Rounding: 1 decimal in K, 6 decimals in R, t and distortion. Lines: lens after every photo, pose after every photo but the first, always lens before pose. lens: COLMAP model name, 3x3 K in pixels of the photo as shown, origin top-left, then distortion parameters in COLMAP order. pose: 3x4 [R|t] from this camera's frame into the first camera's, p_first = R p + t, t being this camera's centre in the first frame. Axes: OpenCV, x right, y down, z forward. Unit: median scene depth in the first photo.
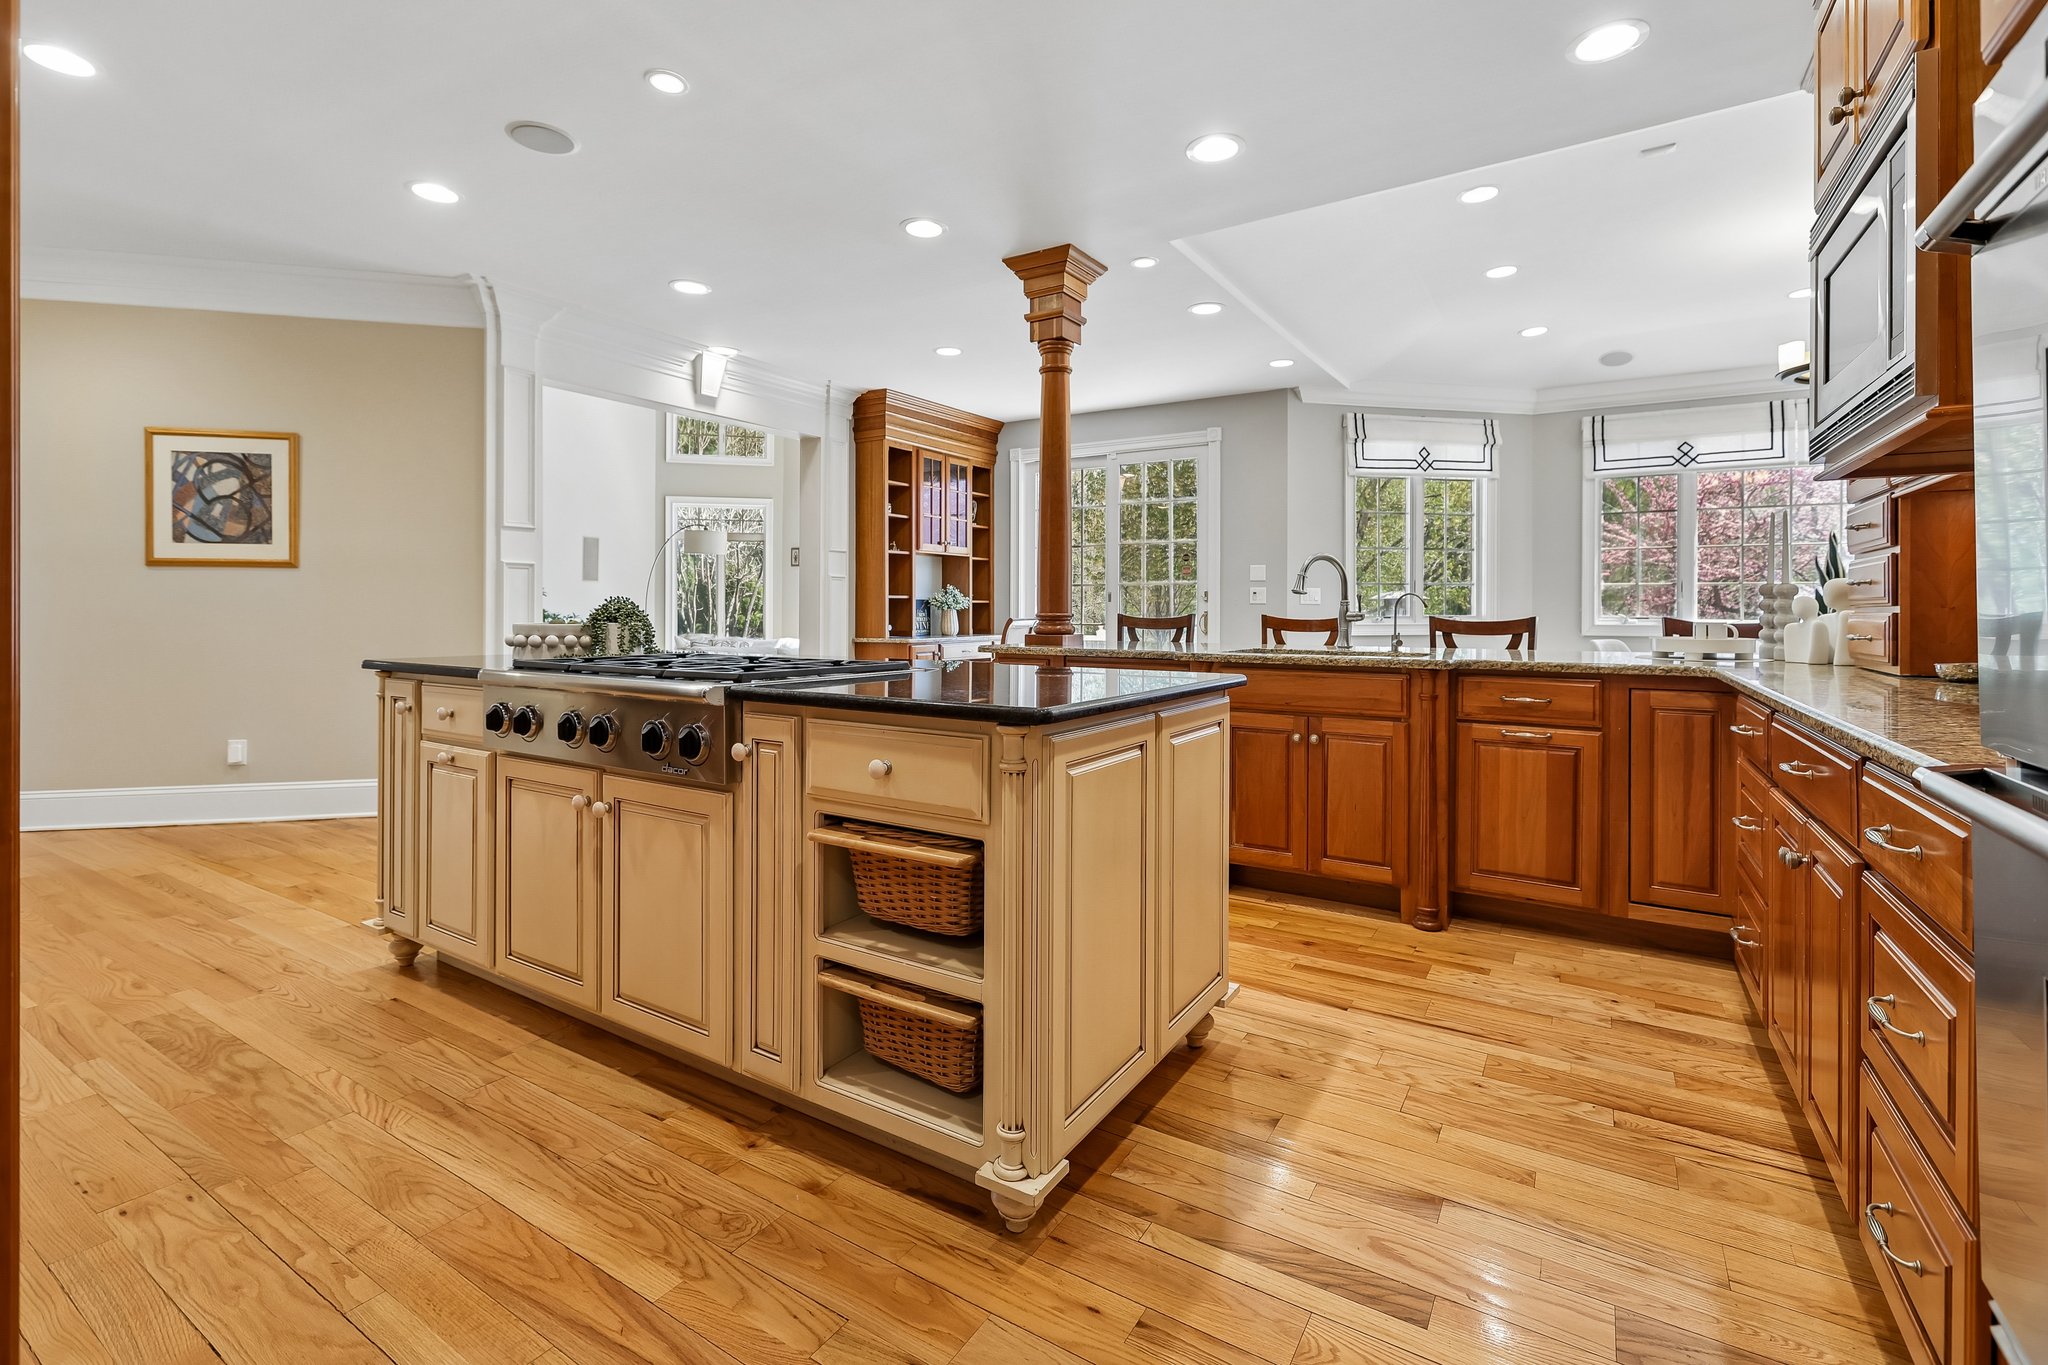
lens RADIAL K [[917.1, 0, 1003.1], [0, 917.1, 617.7], [0, 0, 1]] dist [-0.001394, 0.001973]
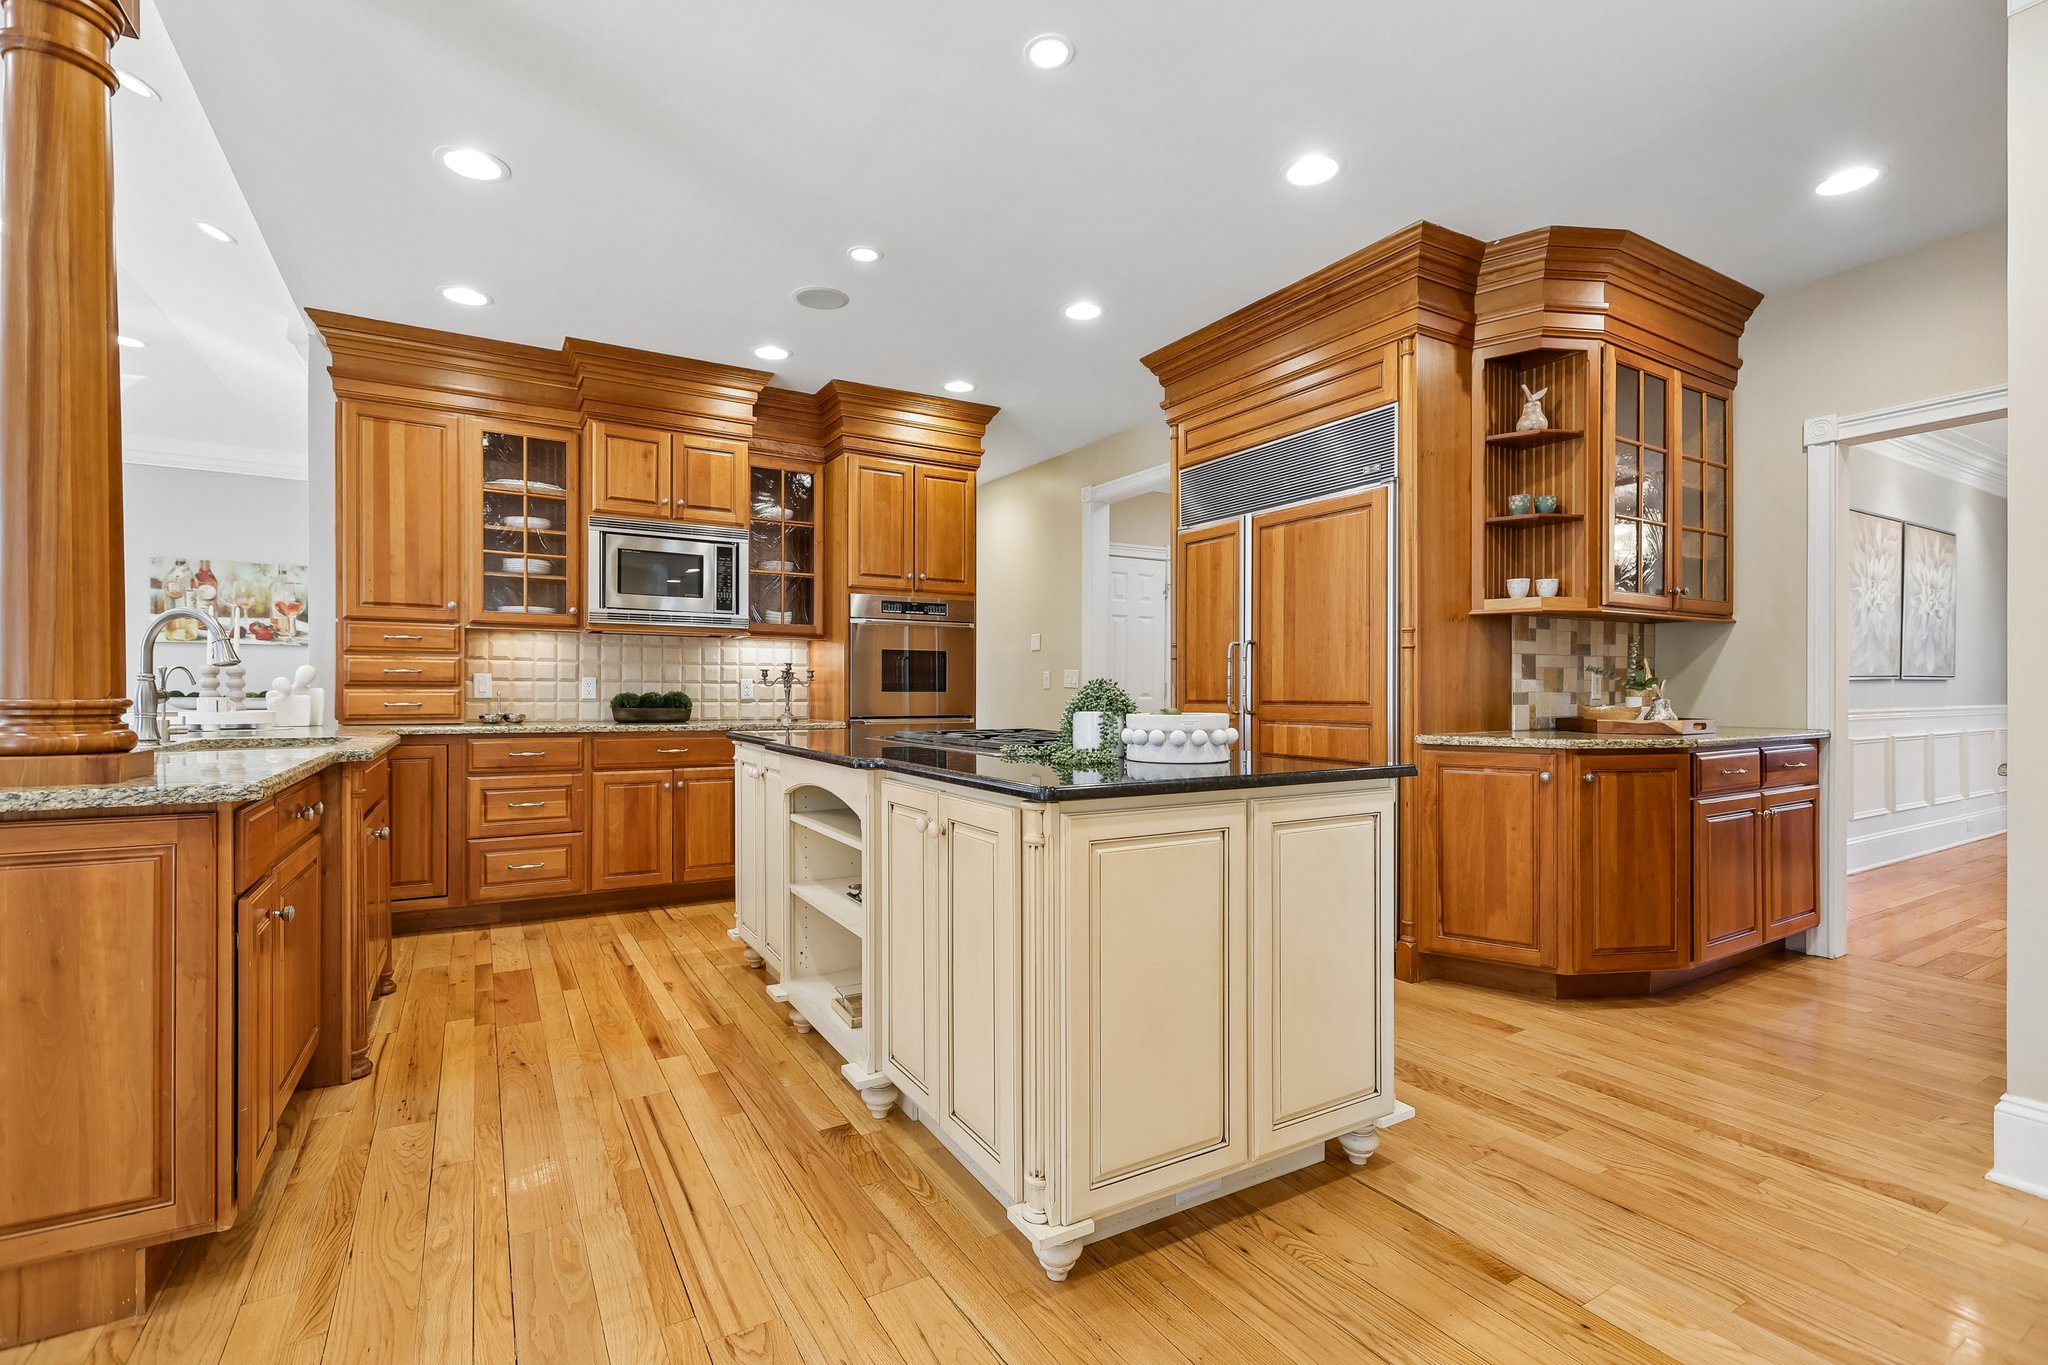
lens RADIAL K [[917.1, 0, 1013.4], [0, 917.1, 692.3], [0, 0, 1]] dist [-0.001394, 0.001973]
pose [[-0.889925, -0.007594, 0.456045, -0.576180], [-0.002867, 0.999935, 0.011057, -0.015188], [-0.456099, 0.008533, -0.889888, 1.409047]]
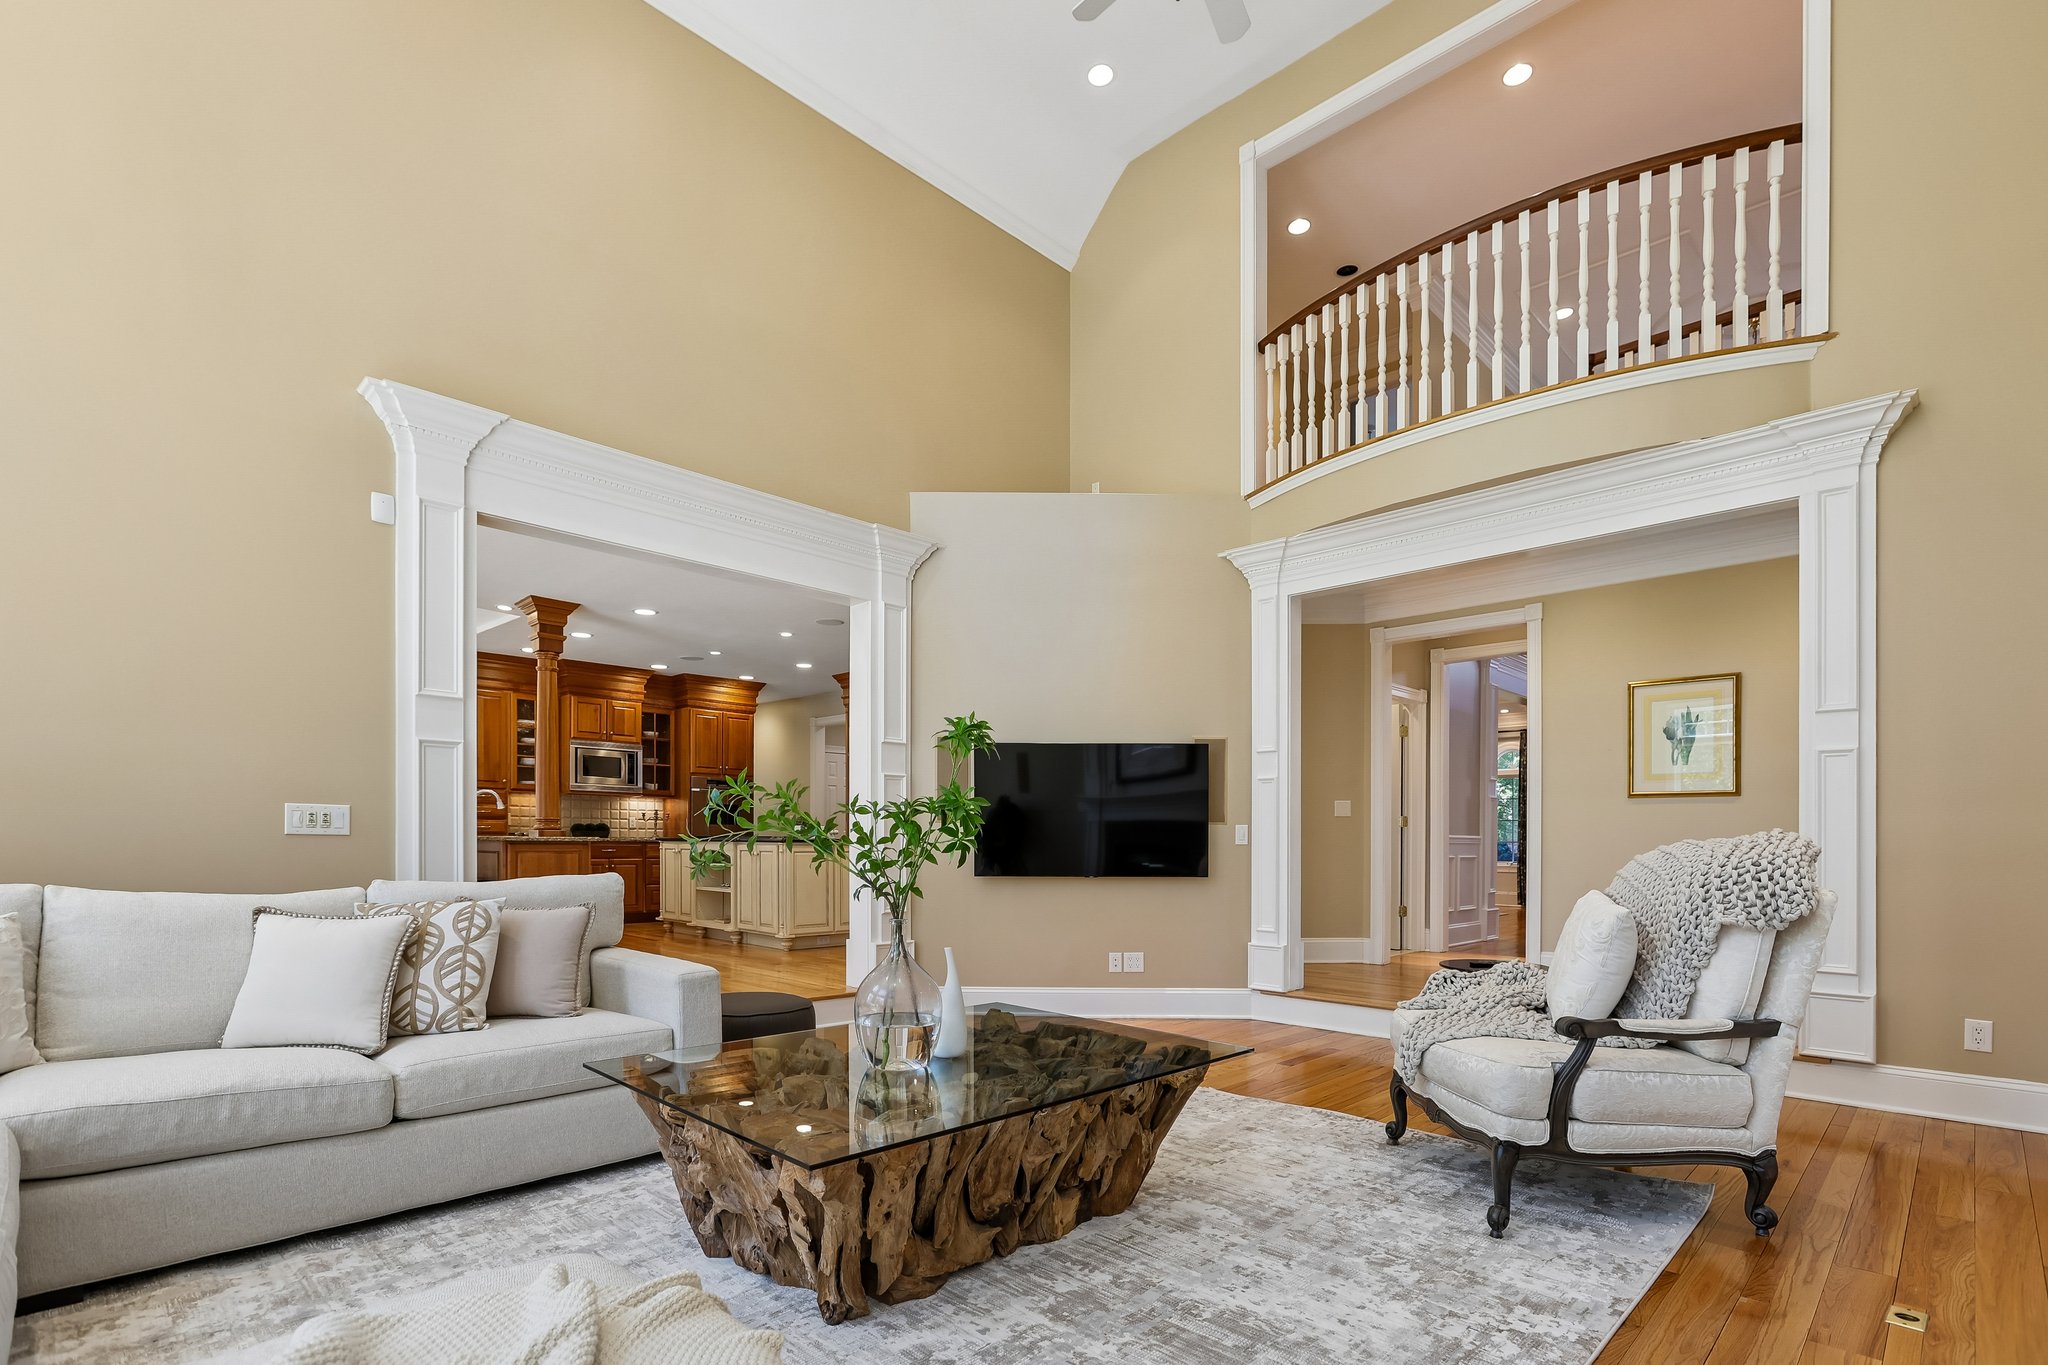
lens RADIAL K [[982.7, 0, 1016.8], [0, 982.7, 848.4], [0, 0, 1]] dist [-0.001665, -0.000178]
pose [[-0.975460, -0.014901, 0.219673, -1.400571], [-0.011458, 0.999791, 0.016939, 0.013222], [-0.219880, 0.014006, -0.975426, 3.078998]]
